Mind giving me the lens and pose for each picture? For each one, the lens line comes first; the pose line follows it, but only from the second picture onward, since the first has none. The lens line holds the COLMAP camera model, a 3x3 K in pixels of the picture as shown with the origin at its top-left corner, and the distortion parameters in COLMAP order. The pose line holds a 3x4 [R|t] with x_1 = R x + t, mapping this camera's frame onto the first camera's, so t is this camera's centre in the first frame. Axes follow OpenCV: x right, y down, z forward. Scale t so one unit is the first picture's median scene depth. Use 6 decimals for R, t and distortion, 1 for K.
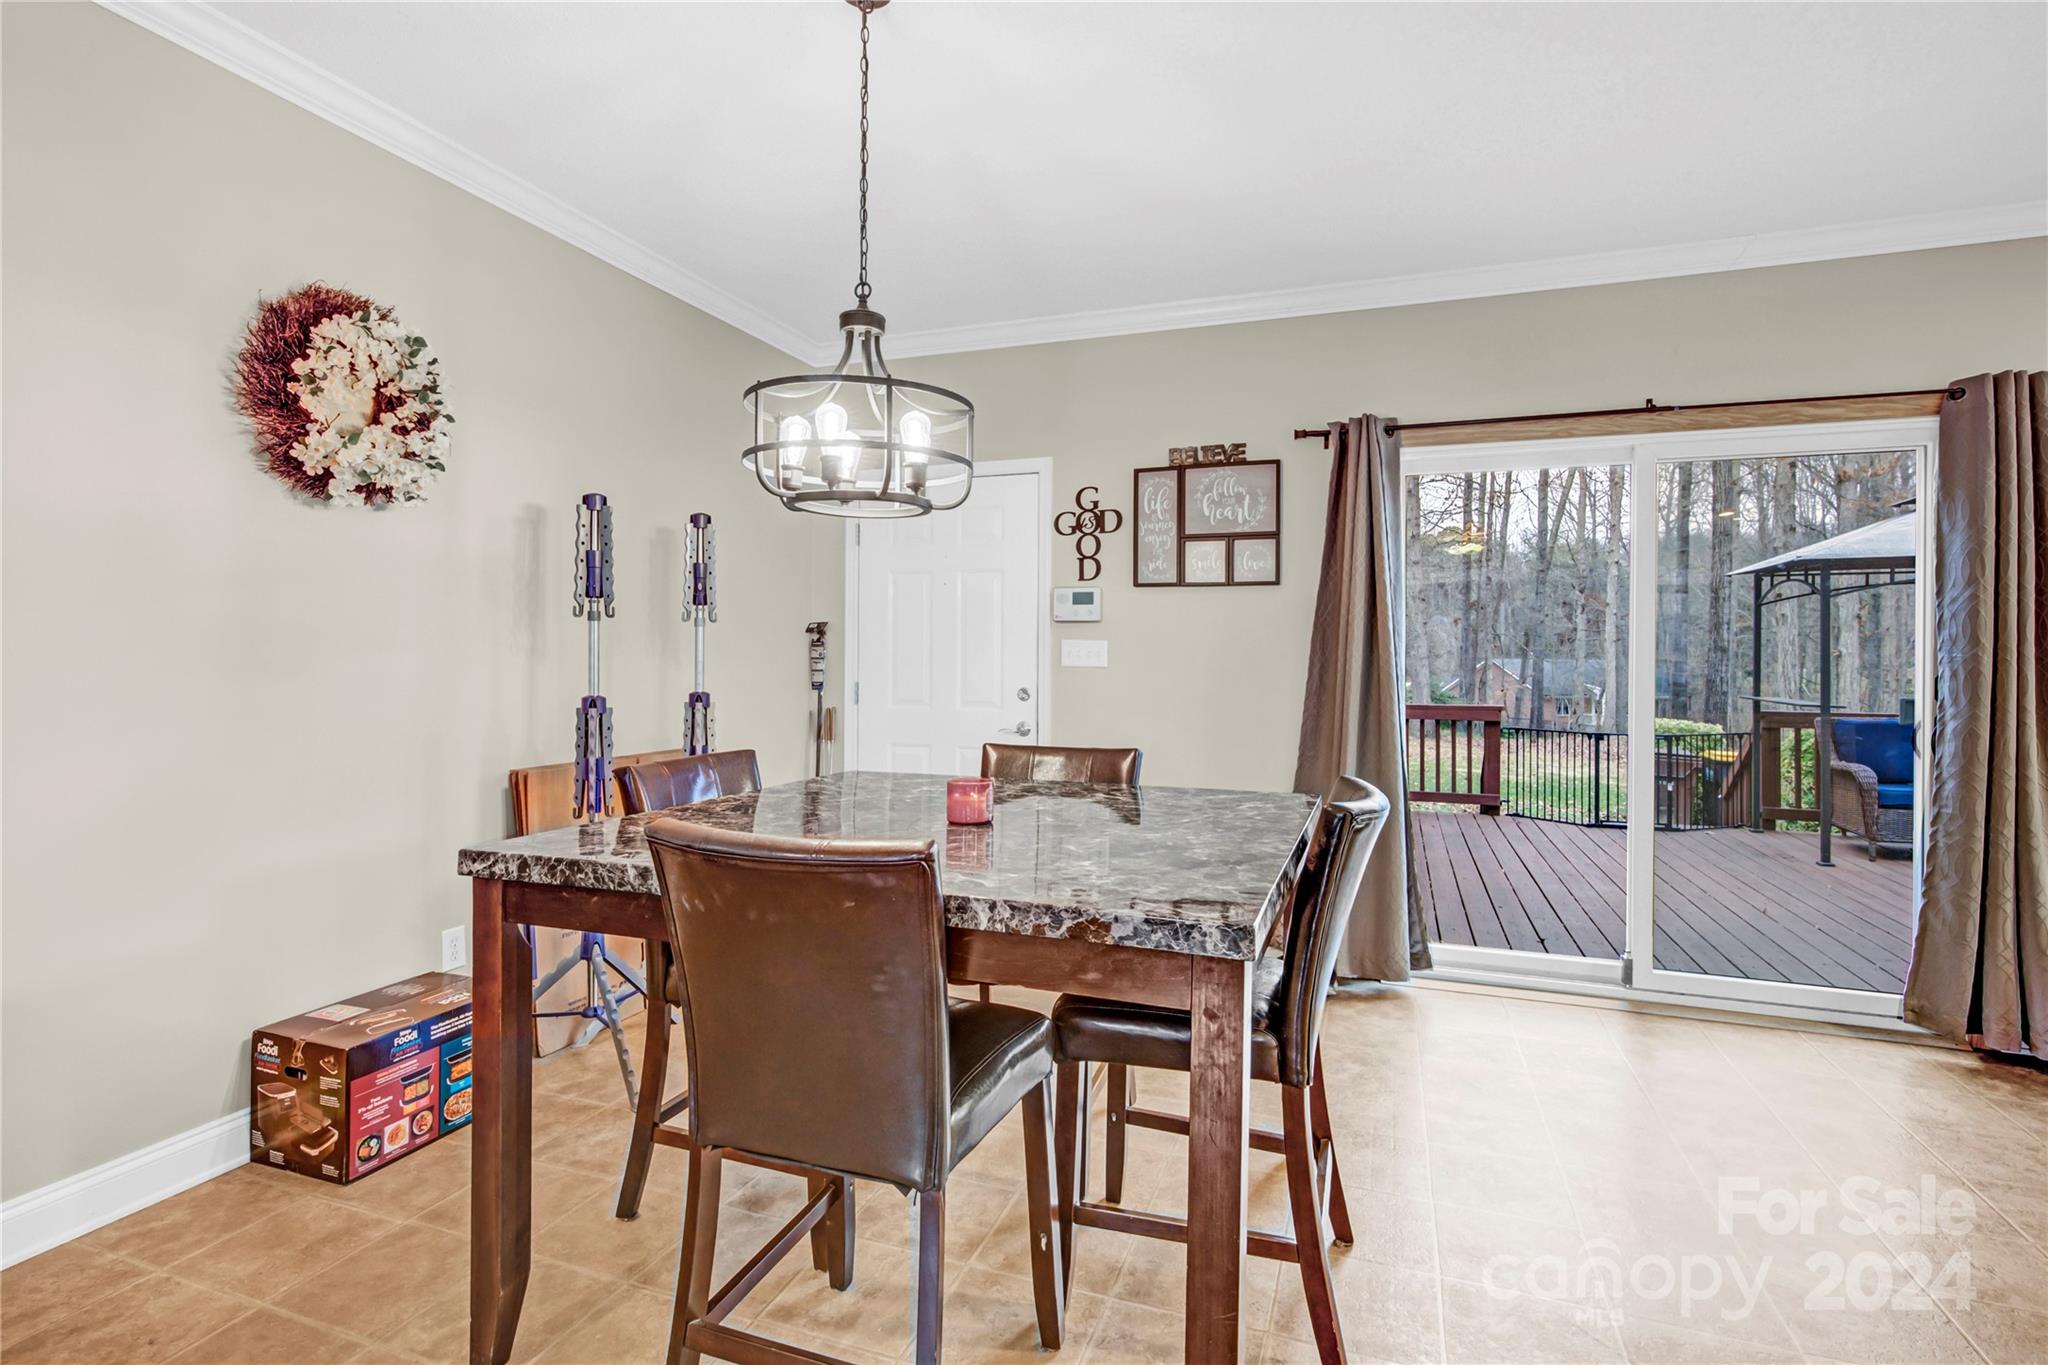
lens RADIAL K [[985.3, 0, 983.7], [0, 985.3, 662.2], [0, 0, 1]] dist [-0.000596, -0.000031]
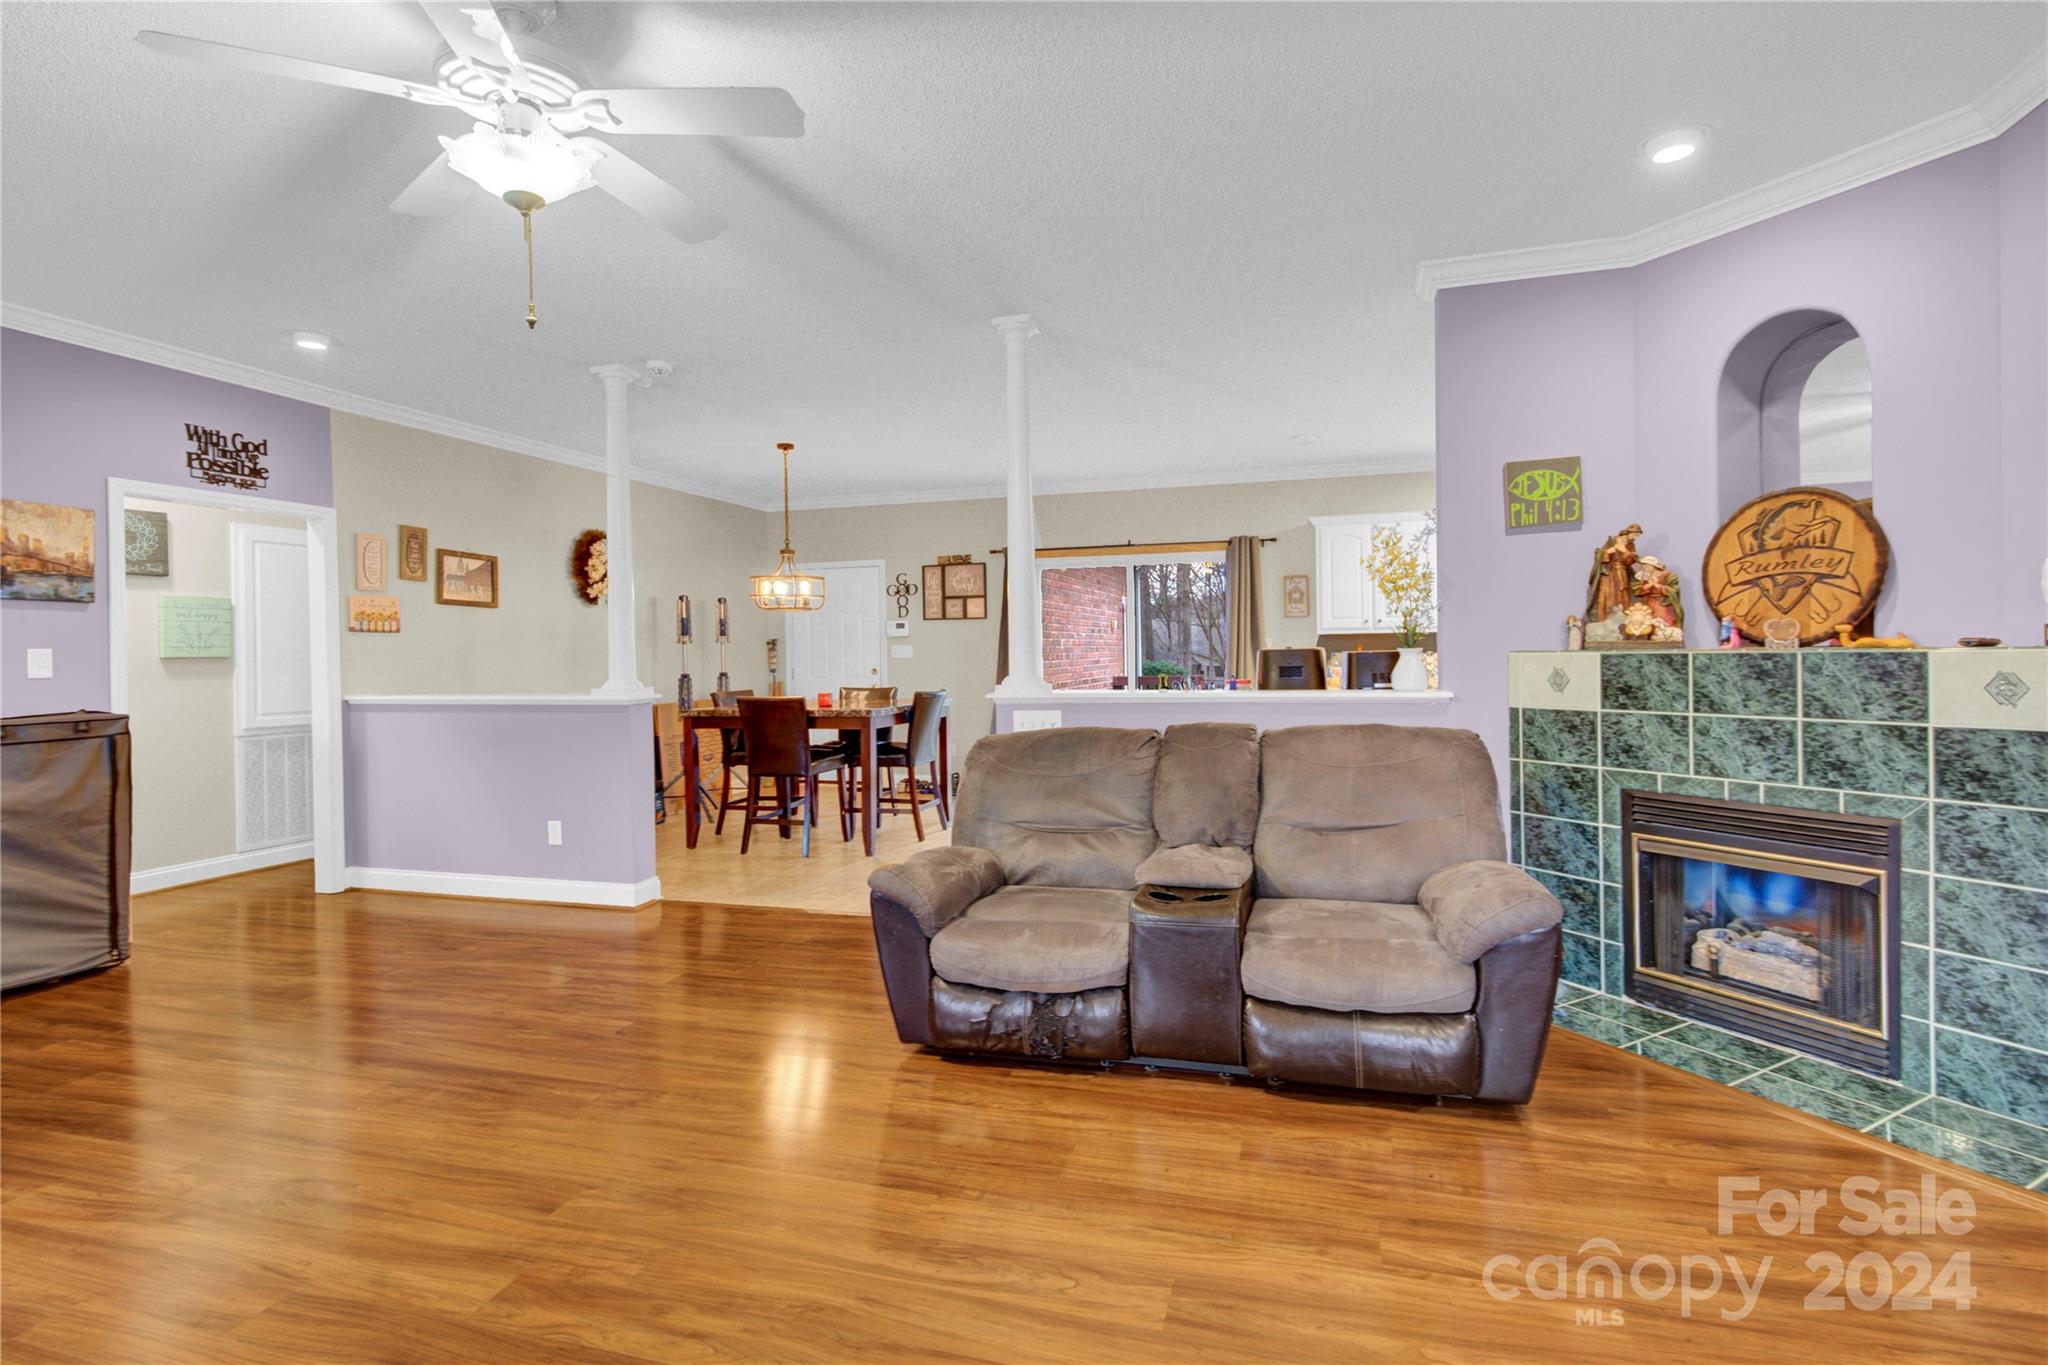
lens RADIAL K [[983.0, 0, 1064.9], [0, 983.0, 652.1], [0, 0, 1]] dist [-0.001021, -0.000730]
pose [[0.991322, -0.023527, 0.129333, 0.228604], [0.023784, 0.999717, -0.000445, 0.001831], [-0.129286, 0.003517, 0.991601, -1.488709]]
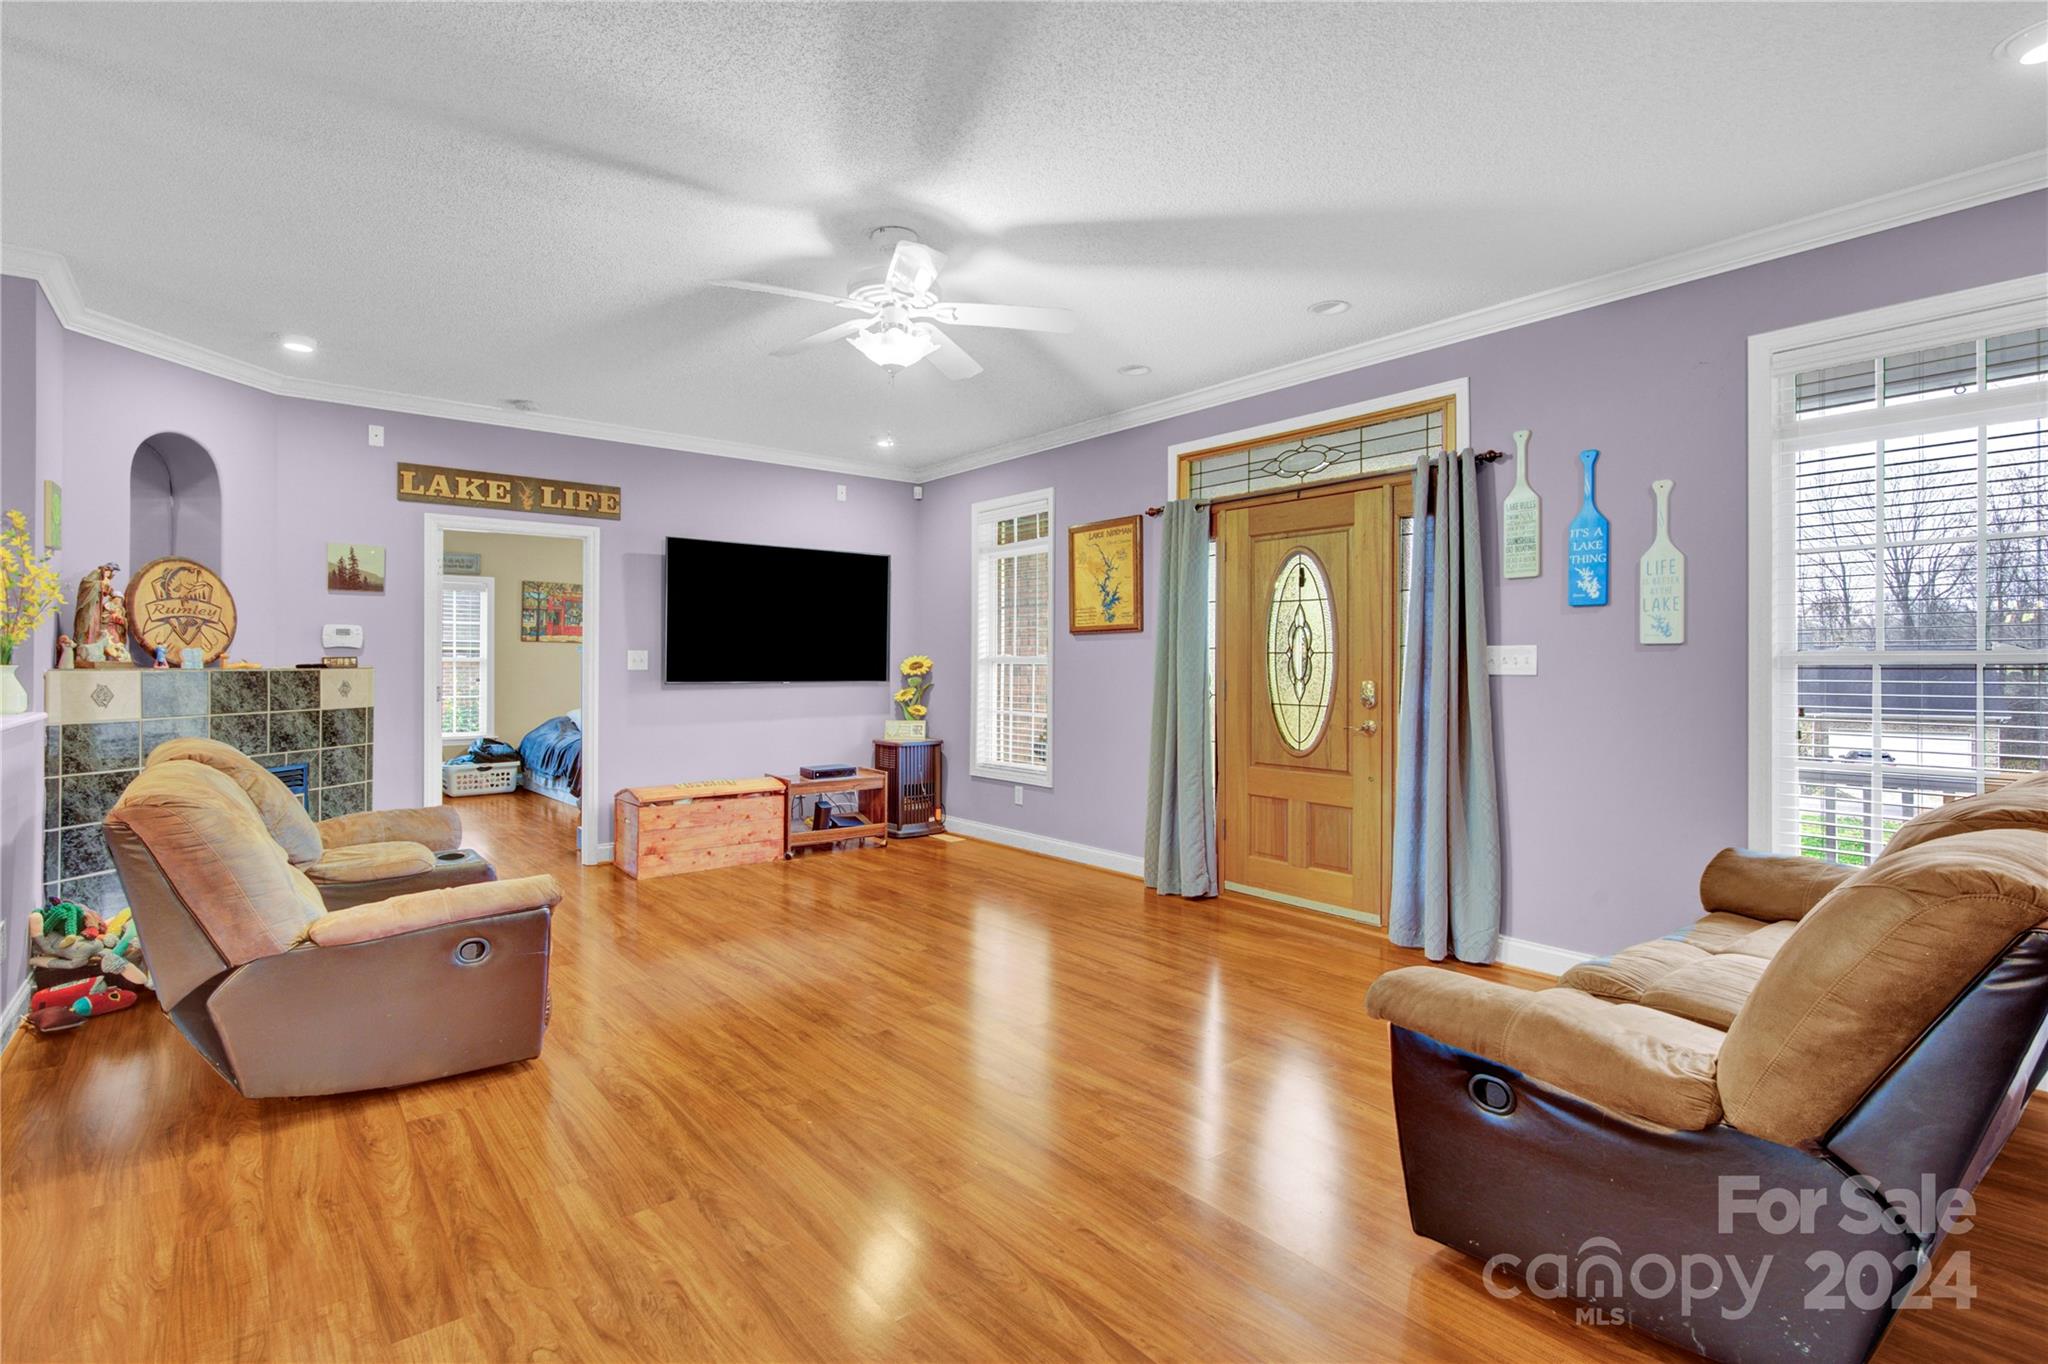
lens RADIAL K [[935.5, 0, 1020.2], [0, 935.5, 648.2], [0, 0, 1]] dist [-0.002234, -0.000315]
pose [[-0.881078, -0.001076, 0.472971, -0.646514], [-0.007429, 0.999906, -0.011563, -0.008425], [-0.472913, -0.013701, -0.881002, 0.059004]]
